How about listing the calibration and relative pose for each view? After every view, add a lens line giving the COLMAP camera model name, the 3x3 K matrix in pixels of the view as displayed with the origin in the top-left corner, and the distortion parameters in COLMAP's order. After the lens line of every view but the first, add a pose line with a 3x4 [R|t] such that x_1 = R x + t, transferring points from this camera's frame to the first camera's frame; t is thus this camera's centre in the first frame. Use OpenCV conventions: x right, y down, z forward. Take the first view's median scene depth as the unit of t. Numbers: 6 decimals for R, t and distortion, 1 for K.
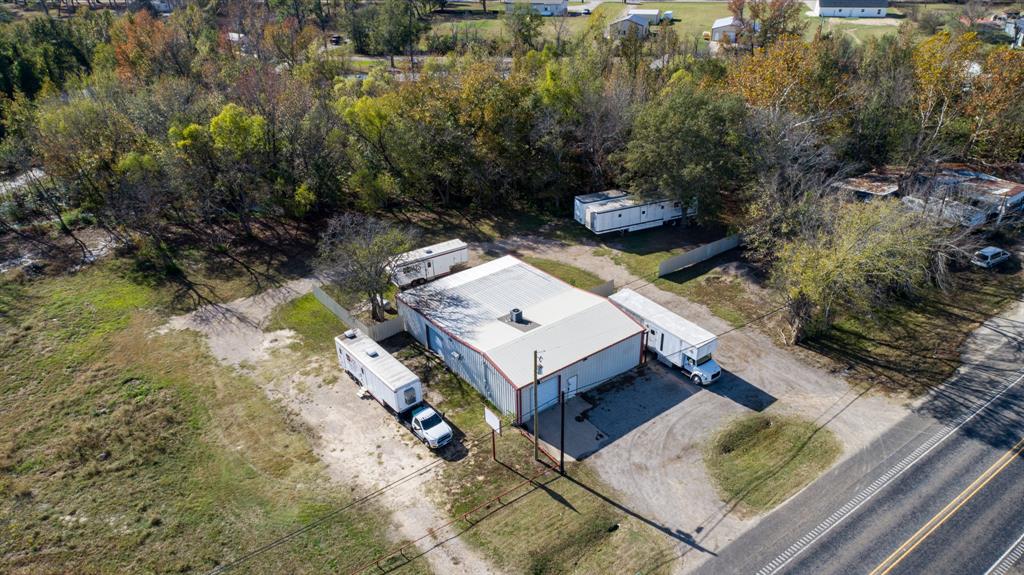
lens RADIAL K [[692.1, 0, 512.0], [0, 692.1, 287.5], [0, 0, 1]] dist [-0.006730, 0.000200]
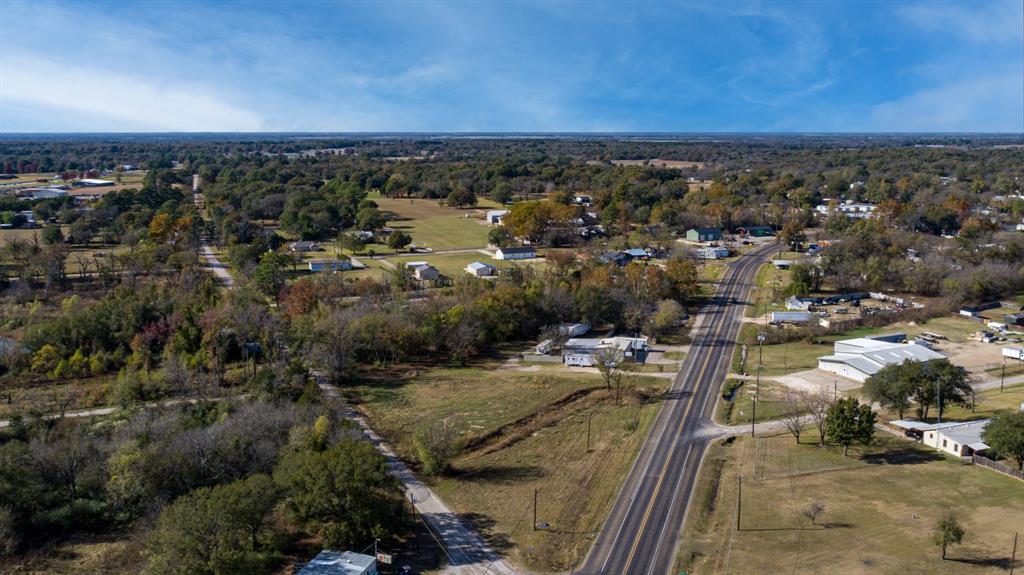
lens RADIAL K [[886.8, 0, 512.0], [0, 886.8, 287.5], [0, 0, 1]] dist [-0.004333, 0.000584]
pose [[0.791083, -0.080409, 0.606401, -2.948306], [0.280593, 0.928578, -0.242919, 0.714235], [-0.543558, 0.362321, 0.757145, -2.193380]]
